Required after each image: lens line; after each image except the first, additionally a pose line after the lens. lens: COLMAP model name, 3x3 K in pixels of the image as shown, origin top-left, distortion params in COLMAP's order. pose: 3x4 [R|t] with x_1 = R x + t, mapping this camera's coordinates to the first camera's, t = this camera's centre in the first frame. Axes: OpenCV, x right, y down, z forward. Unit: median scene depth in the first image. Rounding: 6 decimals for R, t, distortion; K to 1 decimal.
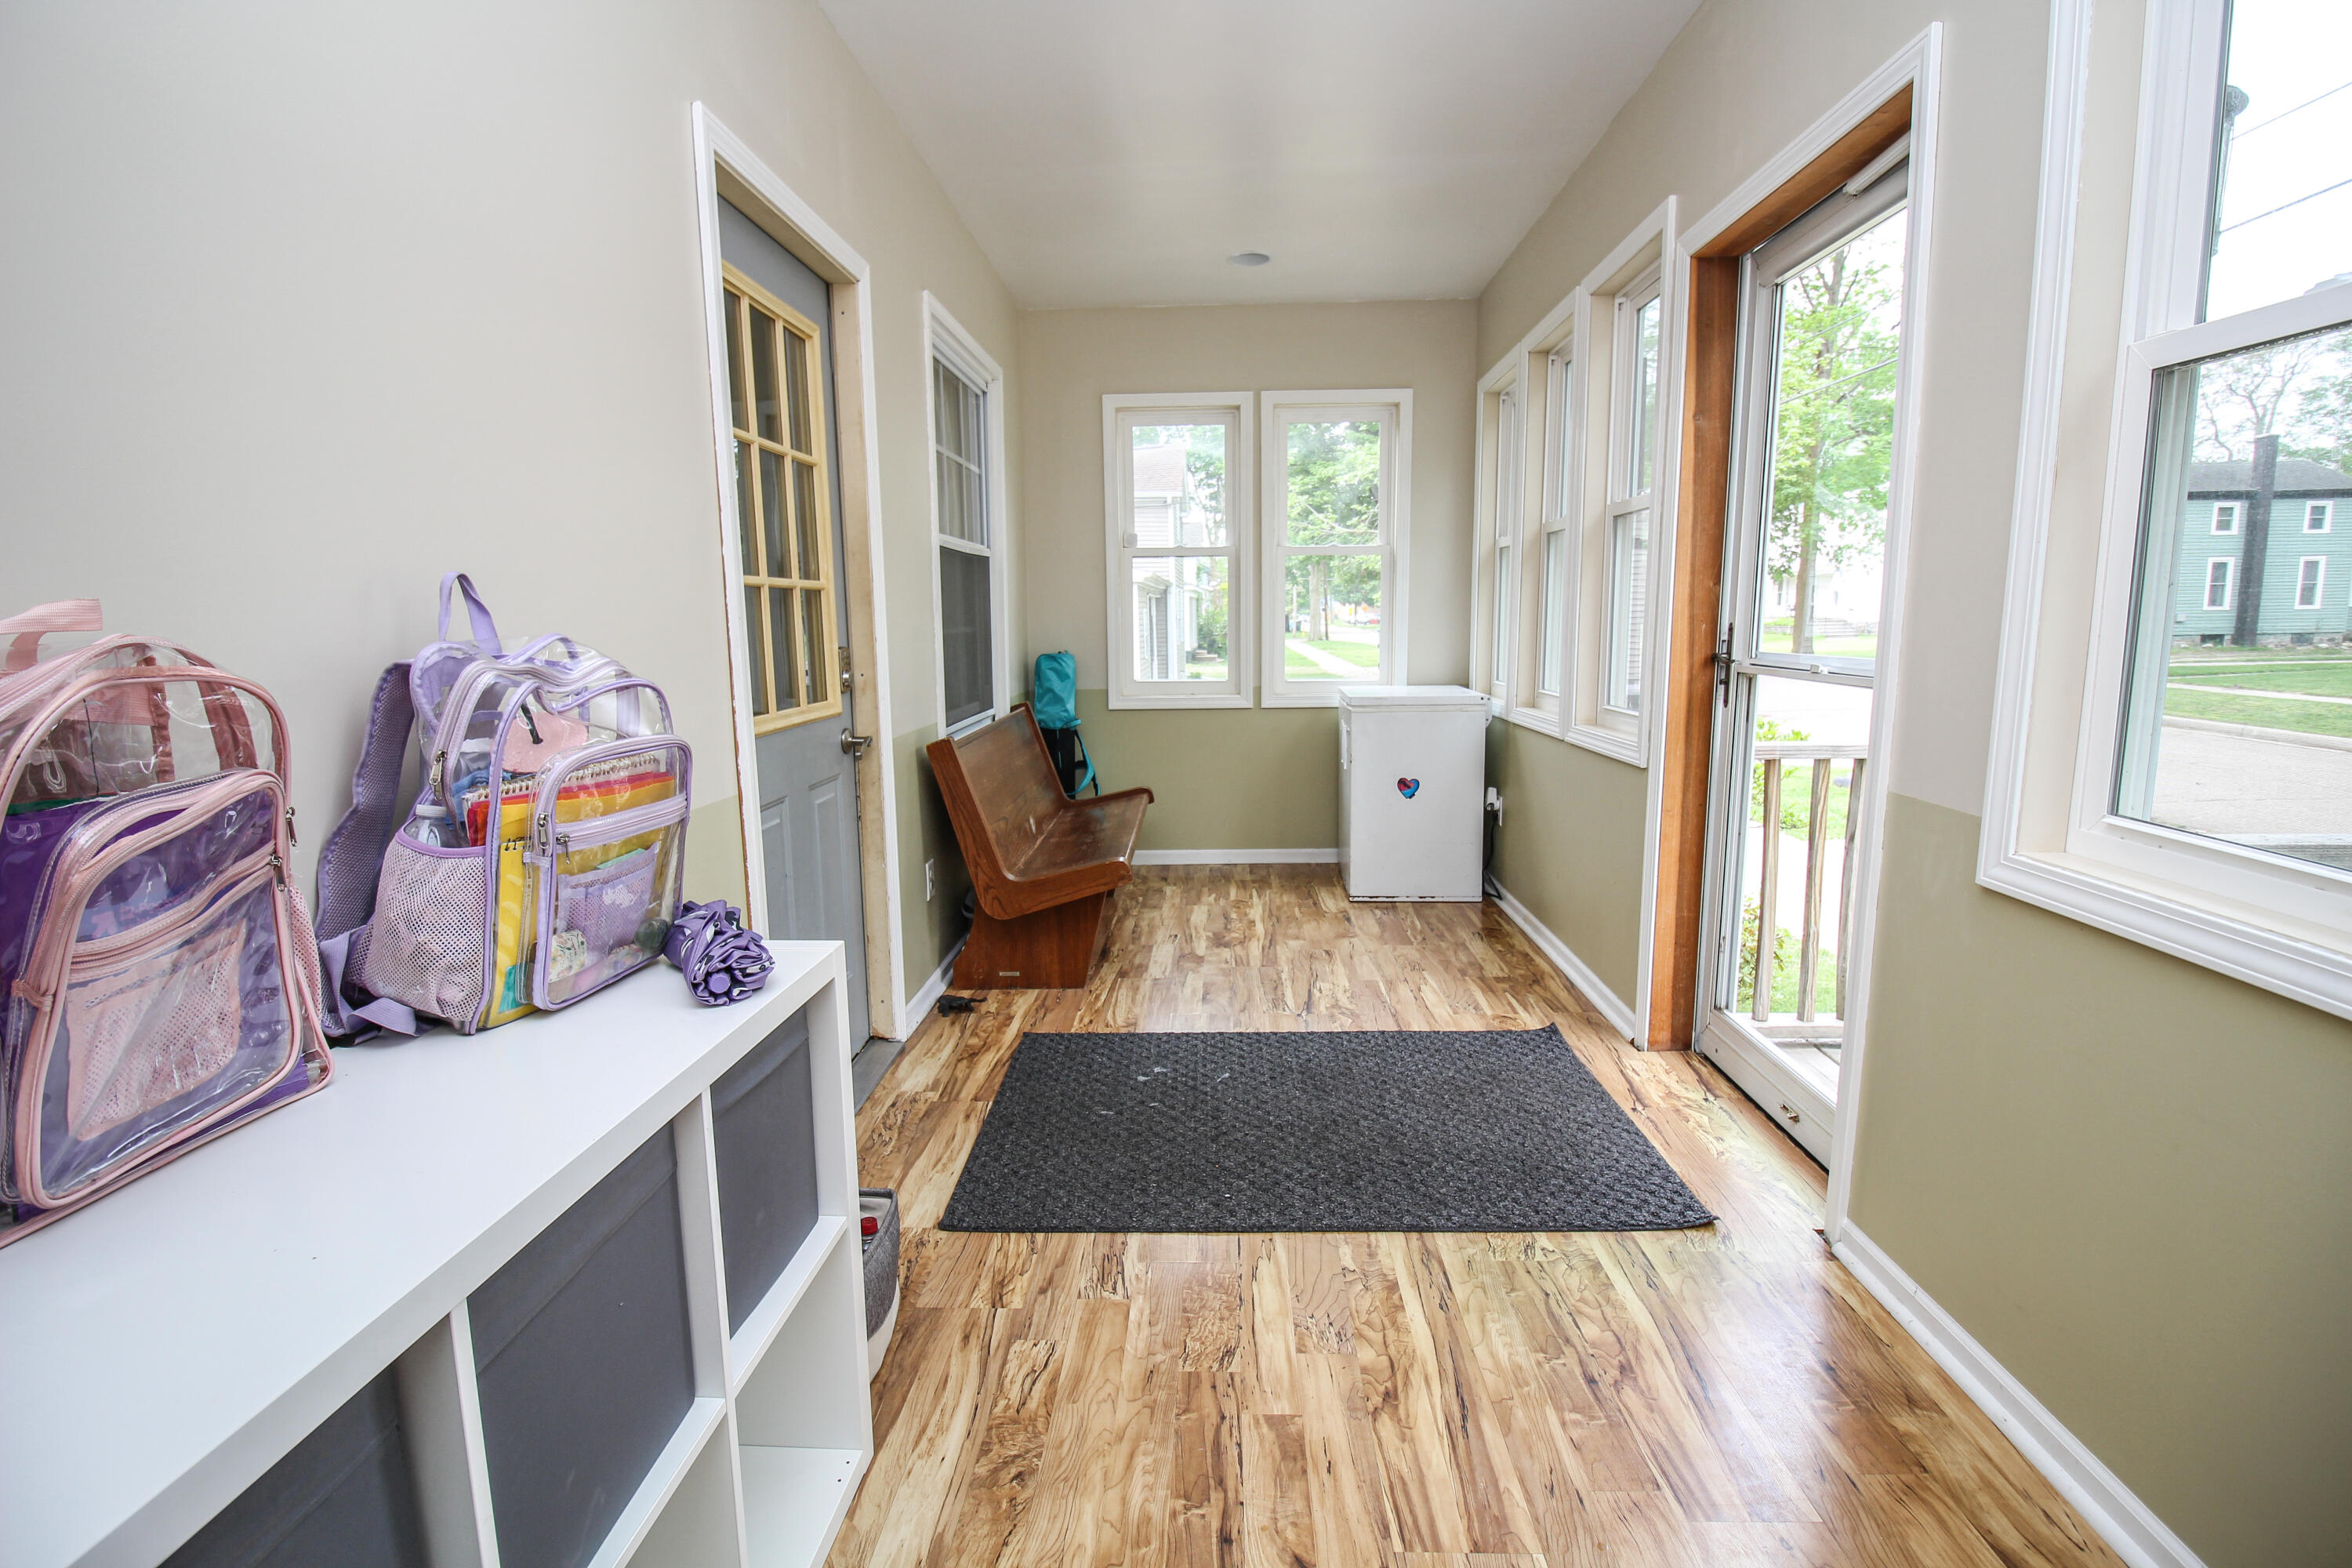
lens RADIAL K [[1087.1, 0, 1172.2], [0, 1087.1, 774.9], [0, 0, 1]] dist [-0.014309, -0.002323]
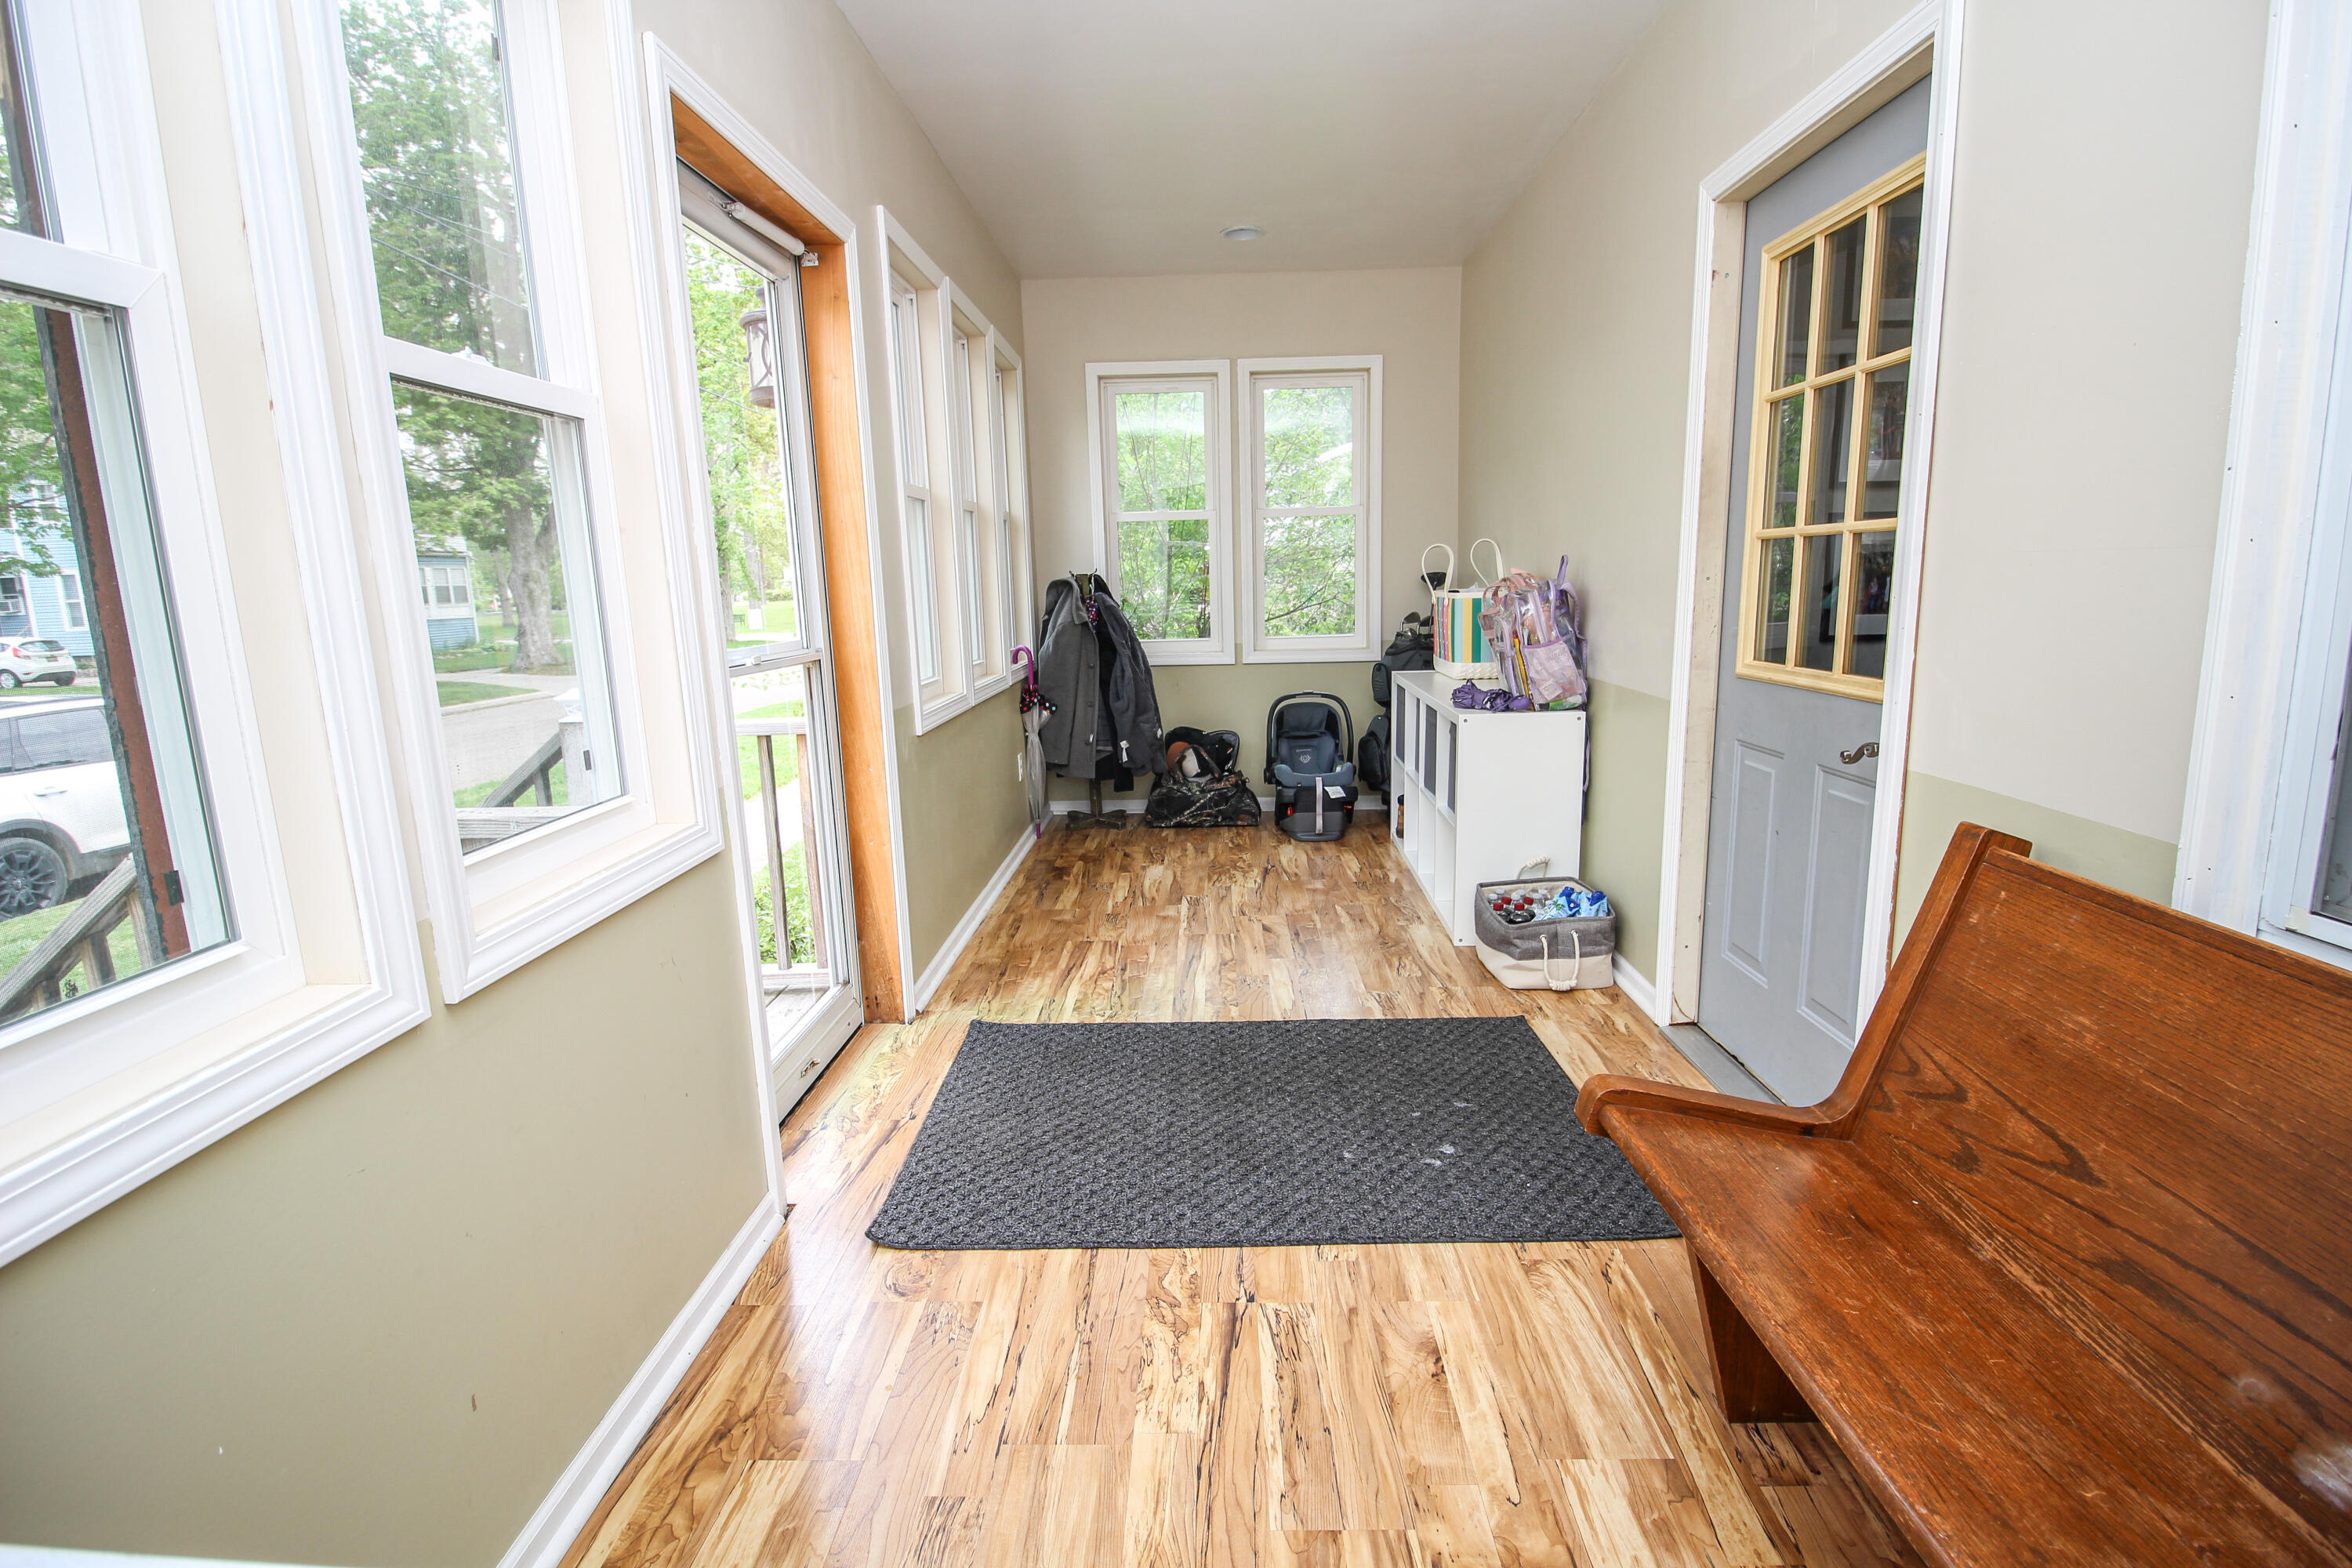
lens RADIAL K [[1087.1, 0, 1179.2], [0, 1087.1, 782.1], [0, 0, 1]] dist [-0.014309, -0.002323]
pose [[-0.998966, 0.044464, -0.009521, 0.180985], [0.038938, 0.944598, 0.325911, -0.271835], [0.023485, 0.325203, -0.945352, 1.773514]]
